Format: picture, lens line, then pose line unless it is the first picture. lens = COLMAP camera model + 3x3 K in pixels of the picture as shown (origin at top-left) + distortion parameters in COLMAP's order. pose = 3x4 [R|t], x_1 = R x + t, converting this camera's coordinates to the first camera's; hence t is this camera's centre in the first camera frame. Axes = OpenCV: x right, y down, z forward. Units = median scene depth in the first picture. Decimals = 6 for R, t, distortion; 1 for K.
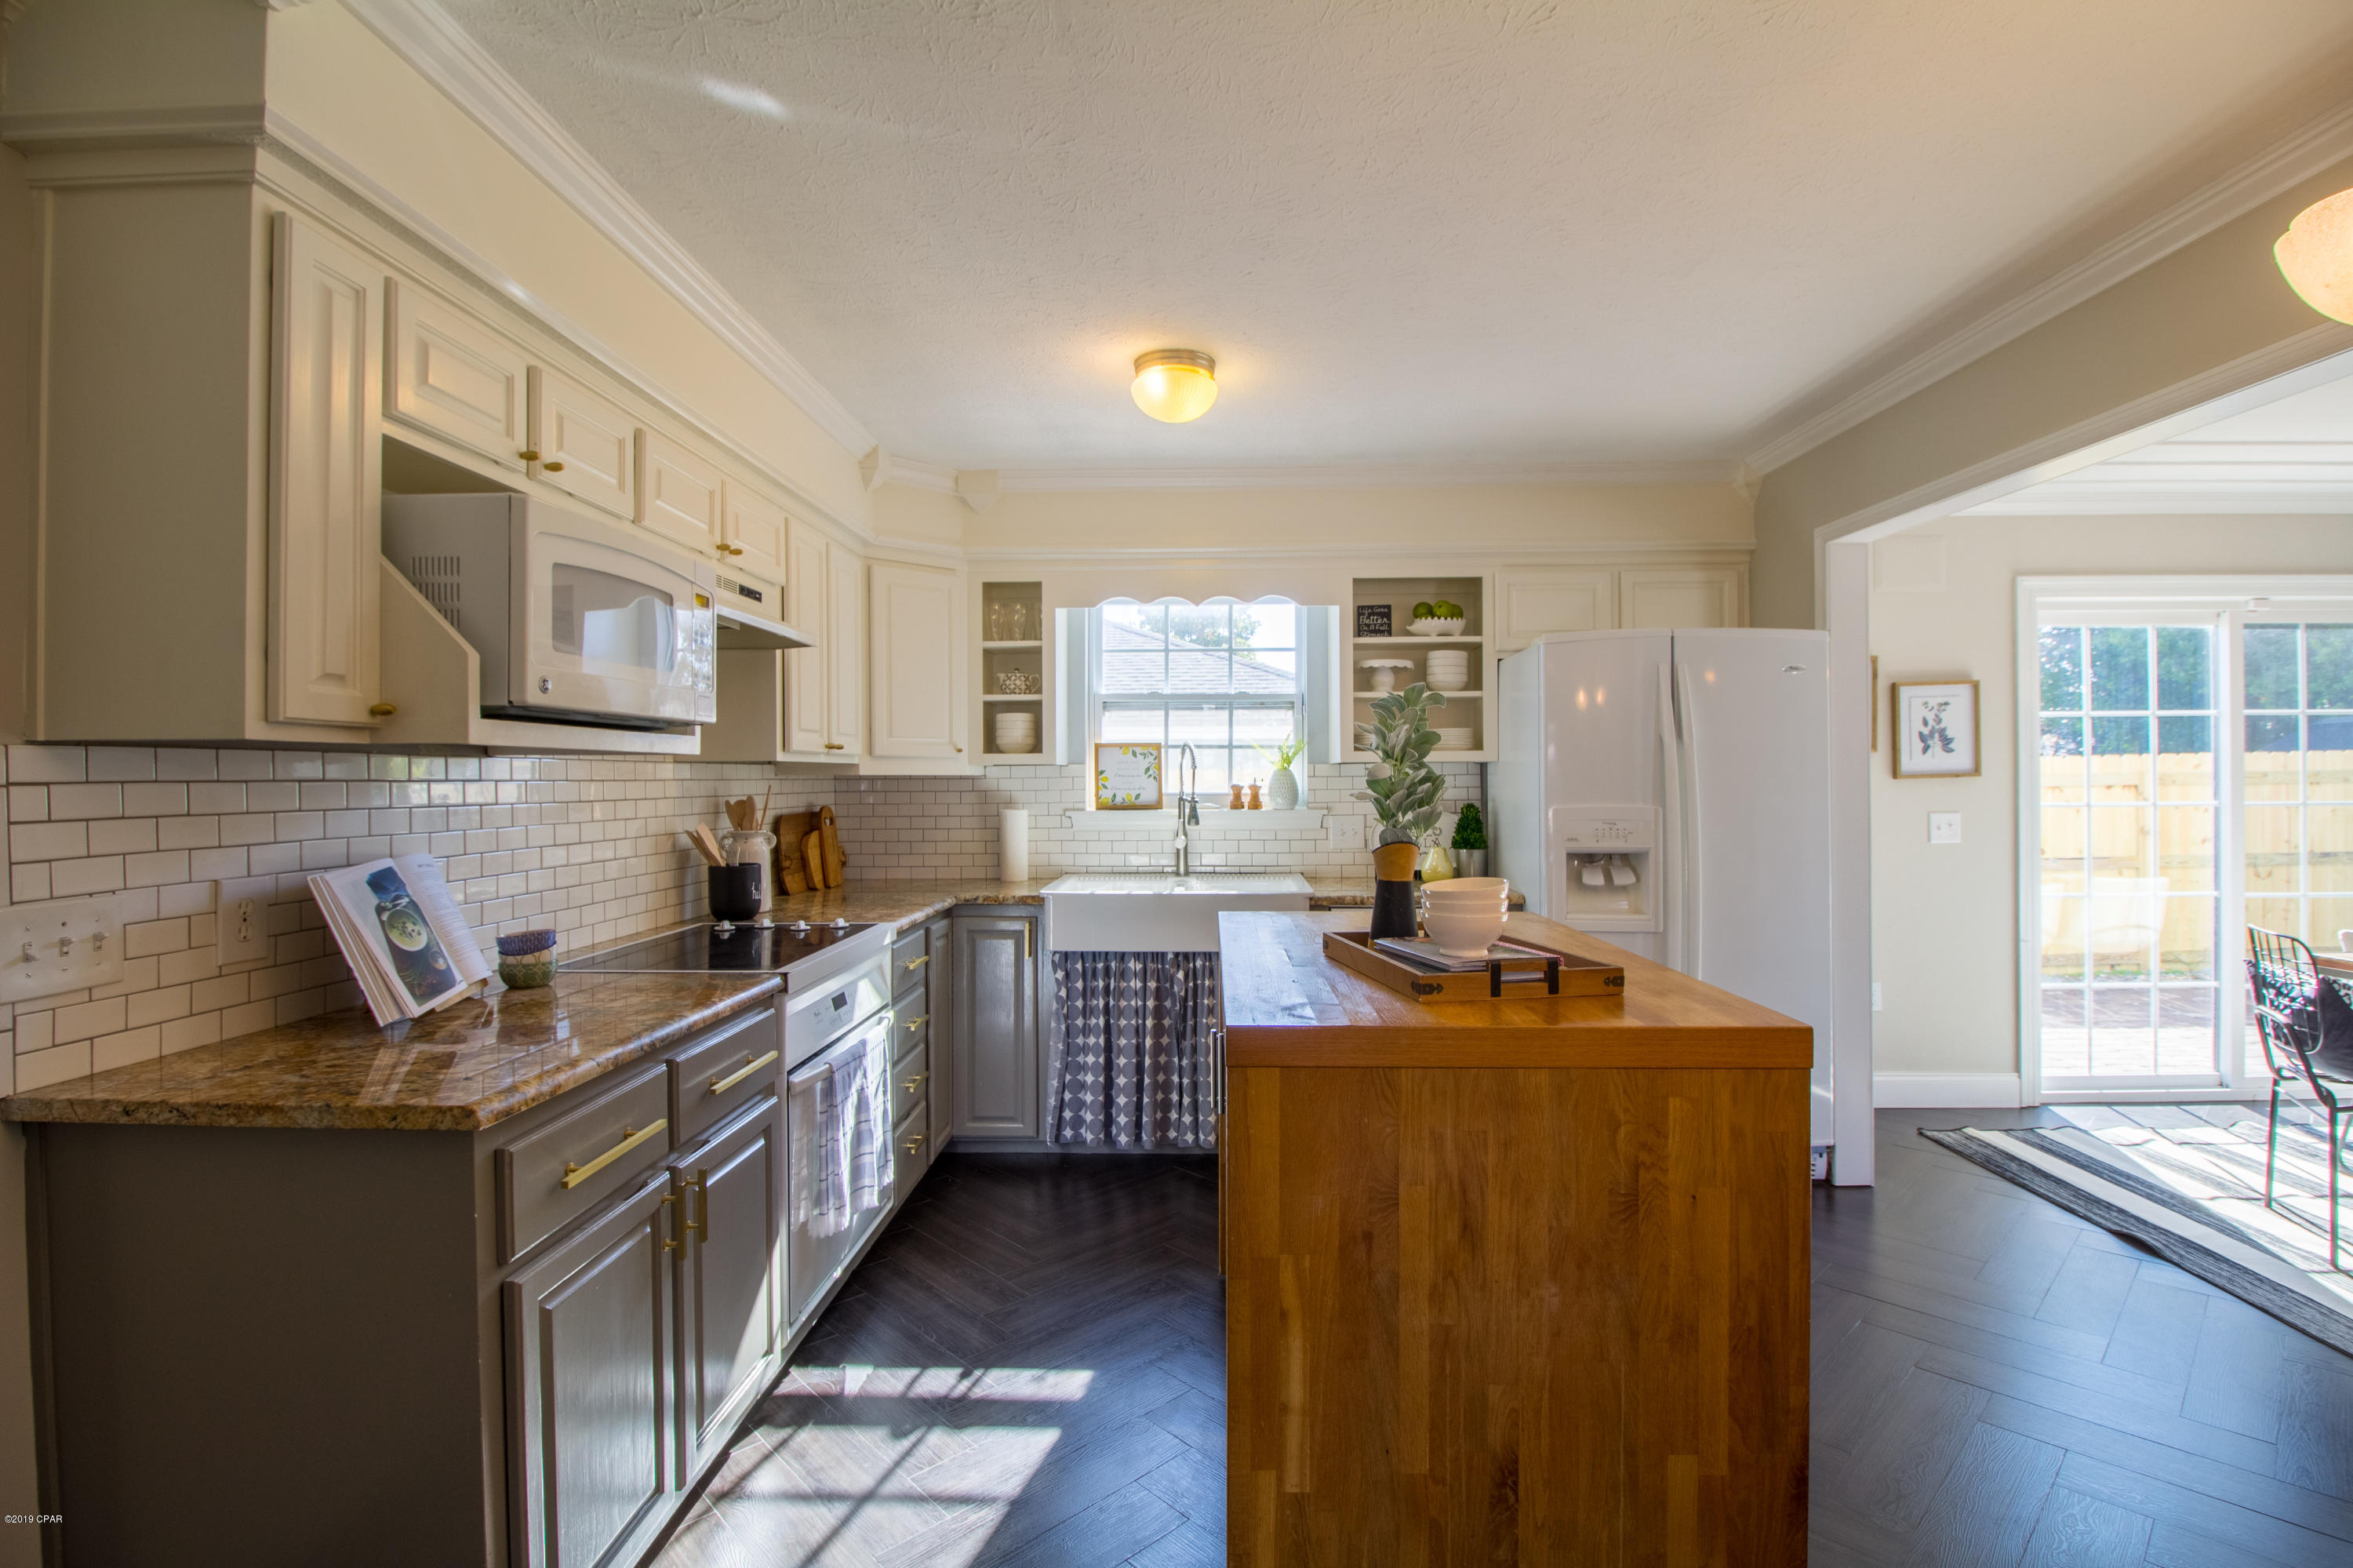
lens RADIAL K [[1089.9, 0, 1186.7], [0, 1089.9, 776.2], [0, 0, 1]] dist [-0.002410, -0.011999]
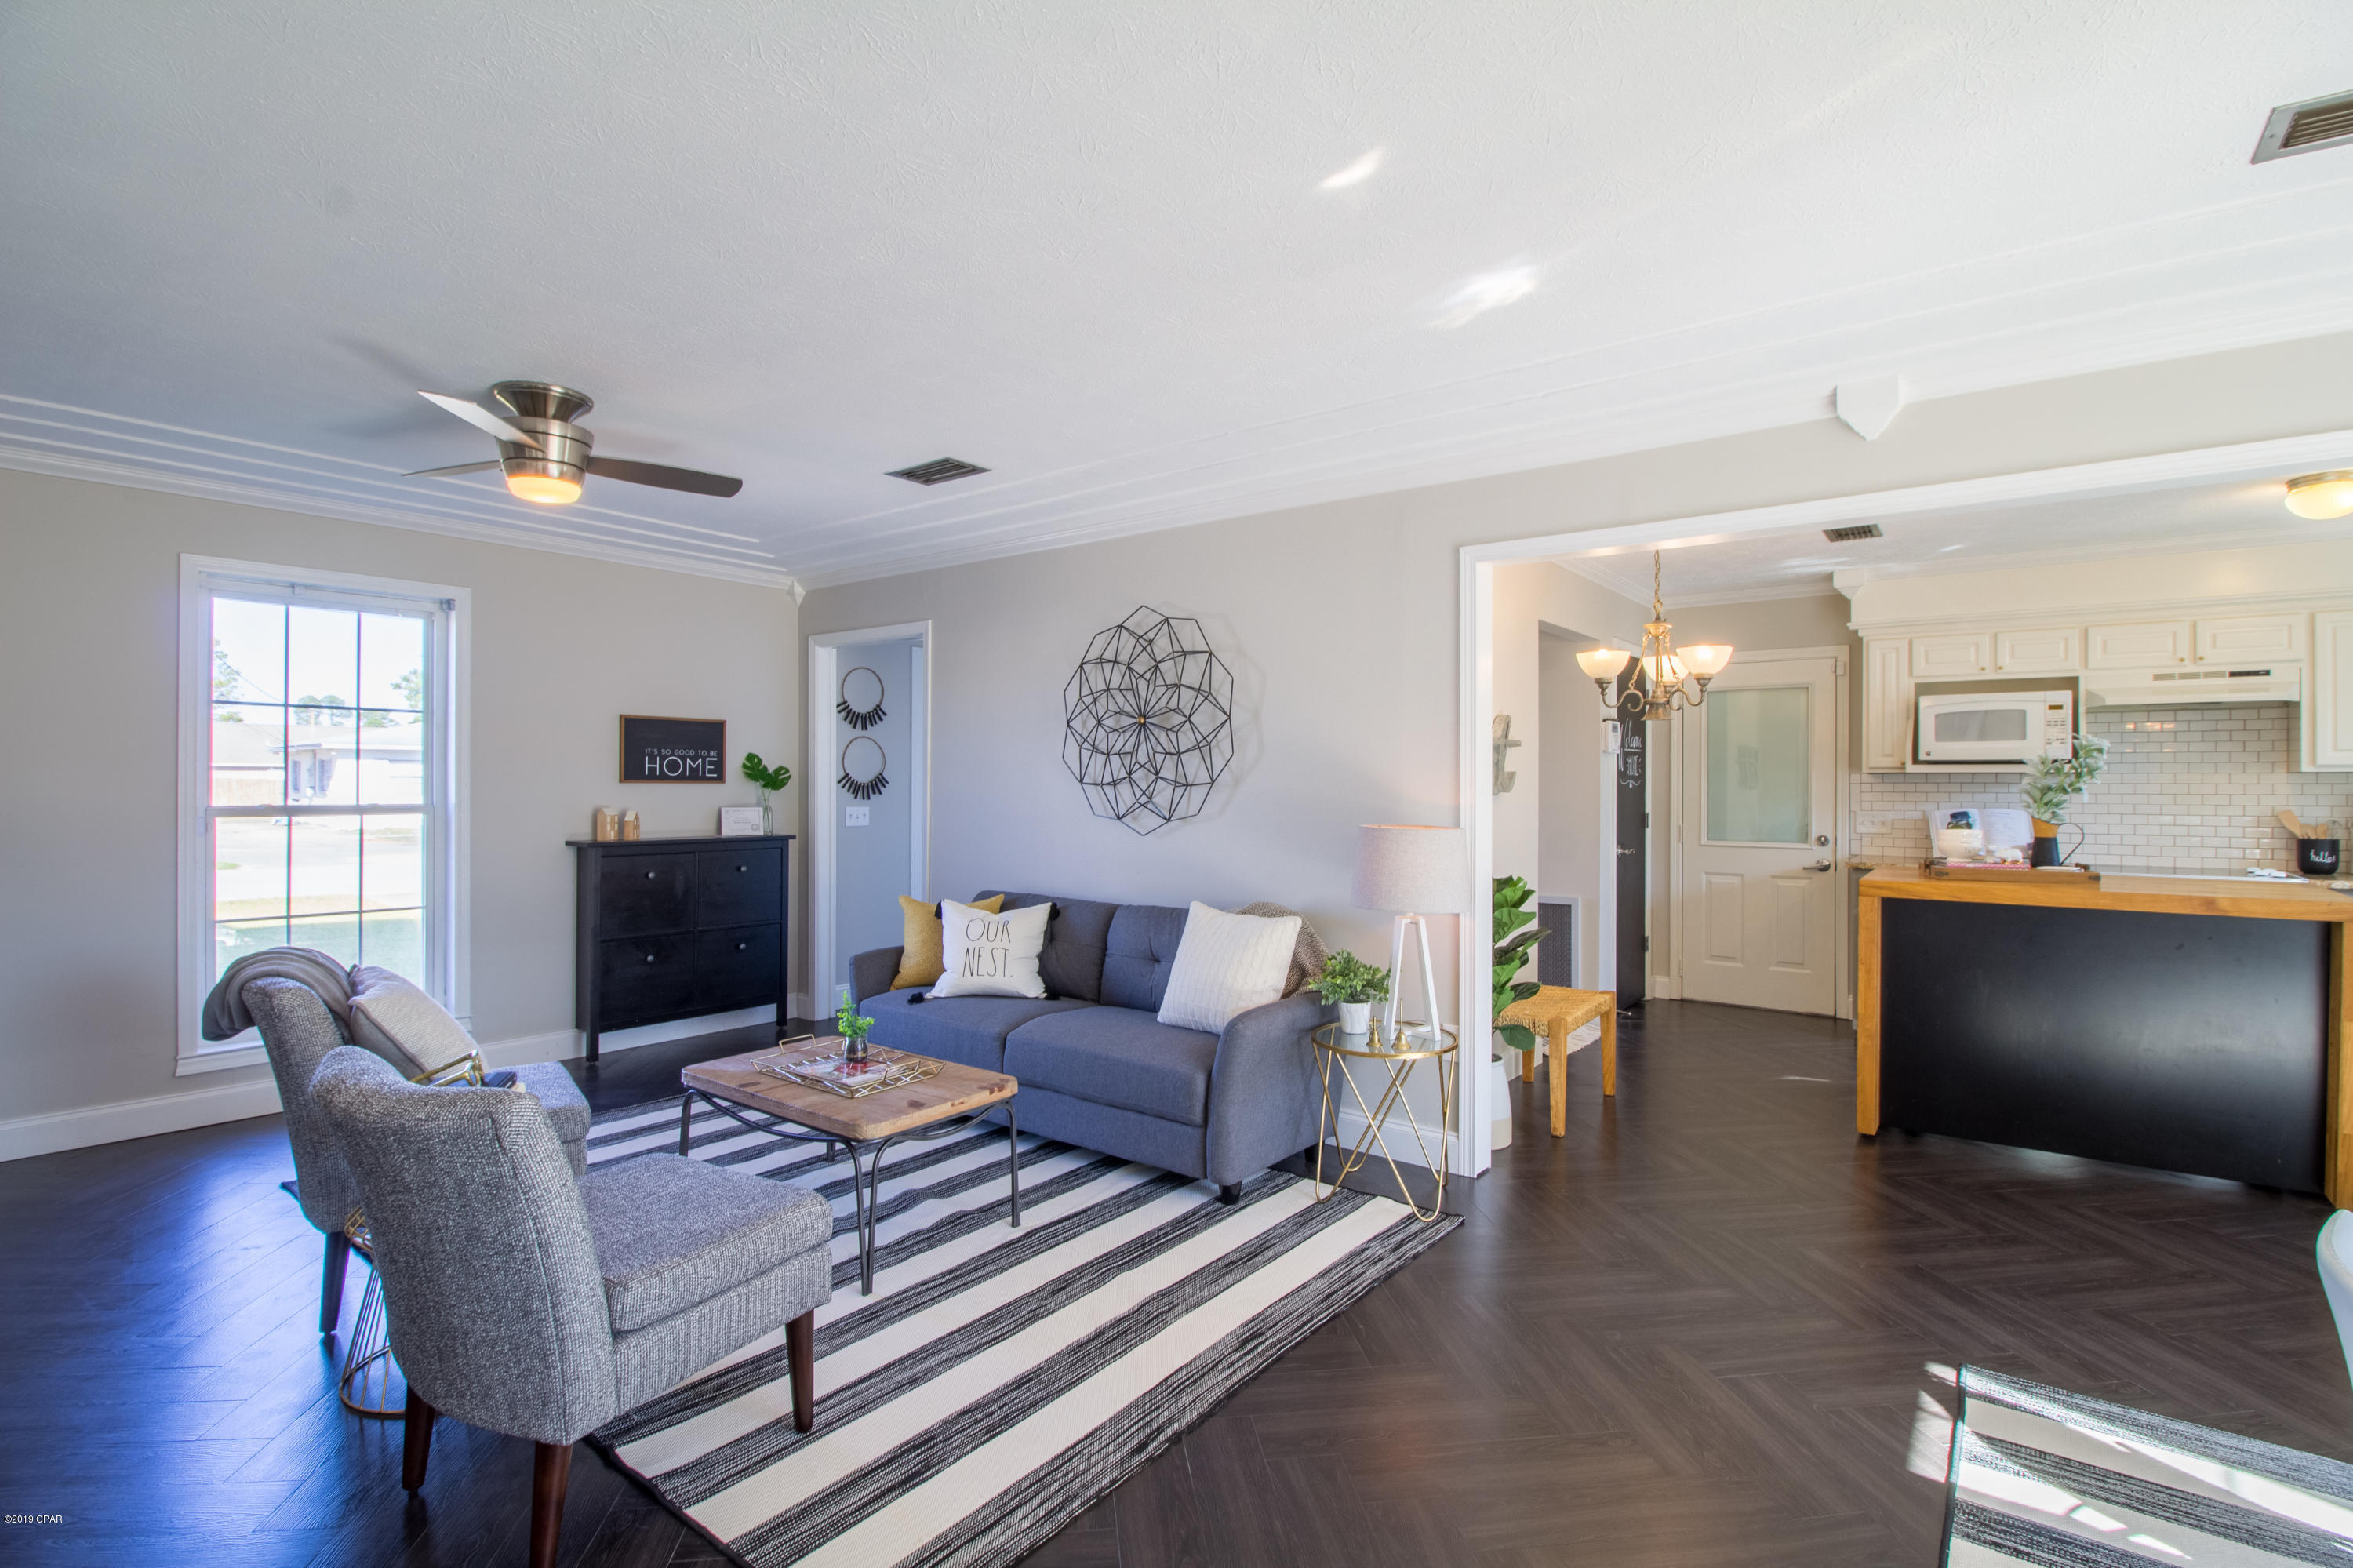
lens RADIAL K [[1089.9, 0, 1183.1], [0, 1089.9, 780.9], [0, 0, 1]] dist [-0.002410, -0.011999]
pose [[-0.587618, 0.003452, -0.809131, 1.396068], [0.002501, 0.999994, 0.002449, -0.006760], [0.809134, -0.000585, -0.587623, 0.465733]]
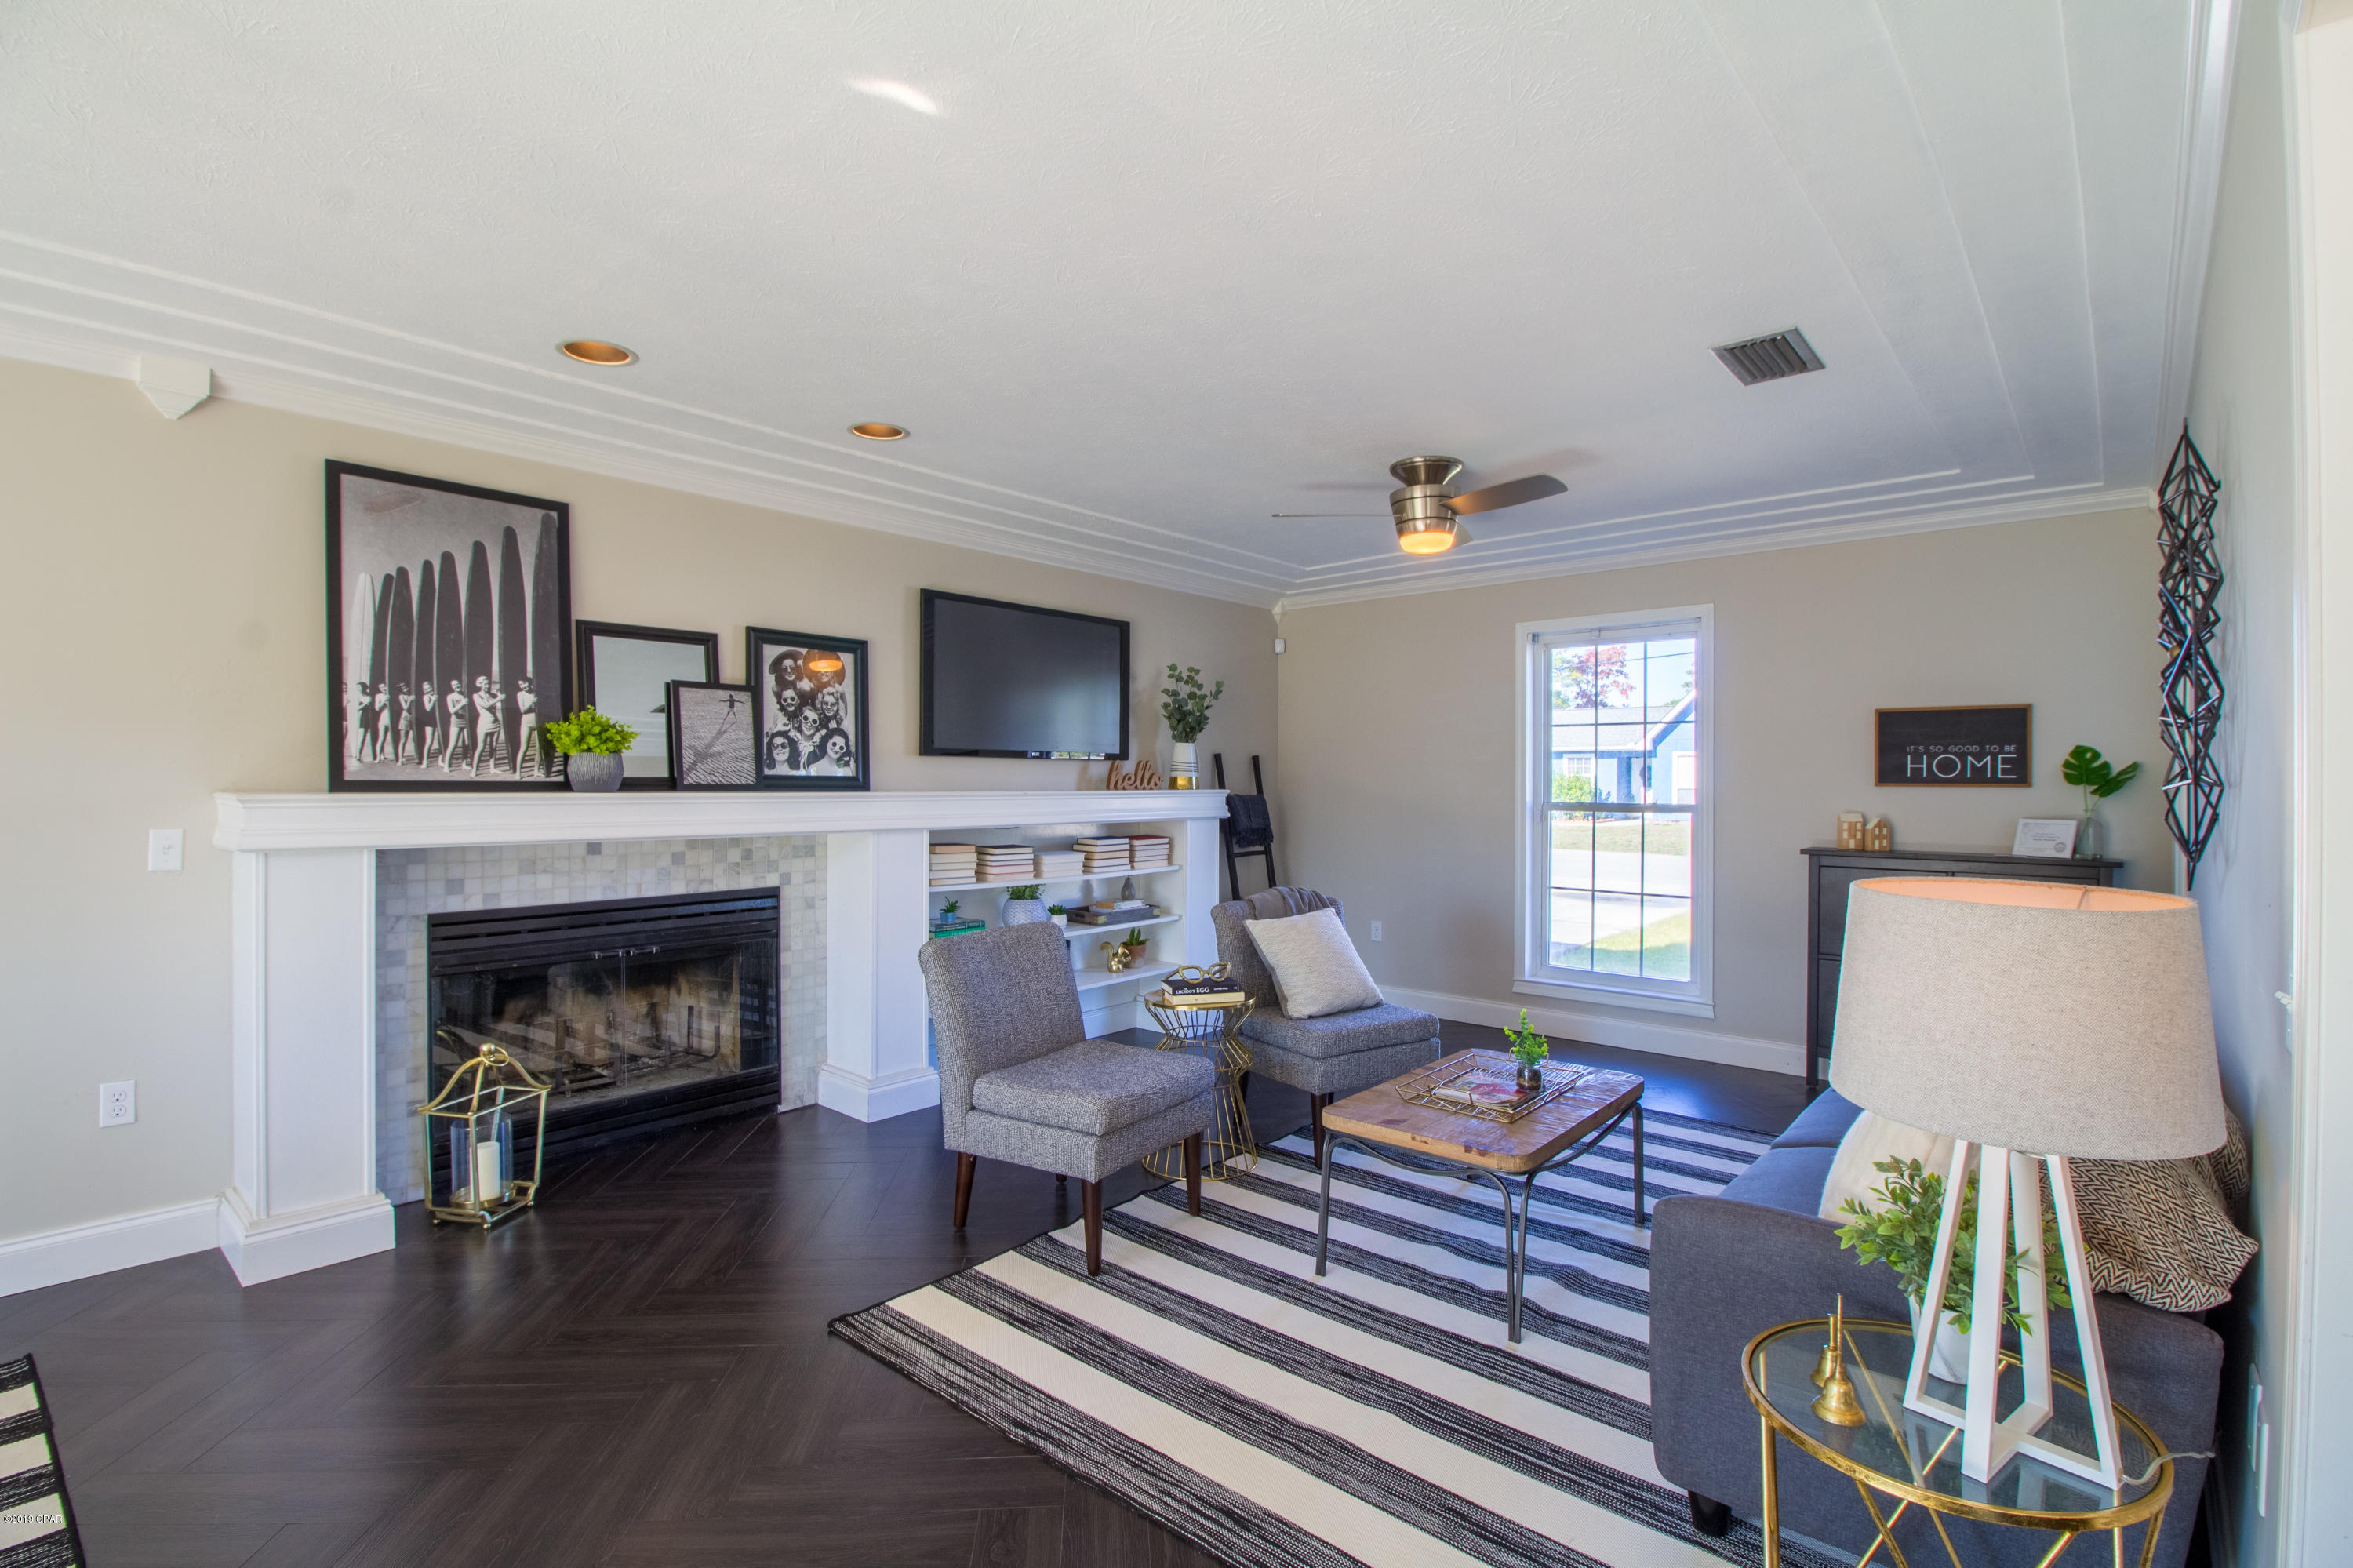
lens RADIAL K [[1089.9, 0, 1190.7], [0, 1089.9, 783.2], [0, 0, 1]] dist [-0.002410, -0.011999]
pose [[-0.774999, 0.003285, 0.631954, 0.569740], [-0.001176, 0.999977, -0.006641, 0.002642], [-0.631961, -0.005890, -0.774978, 0.506121]]
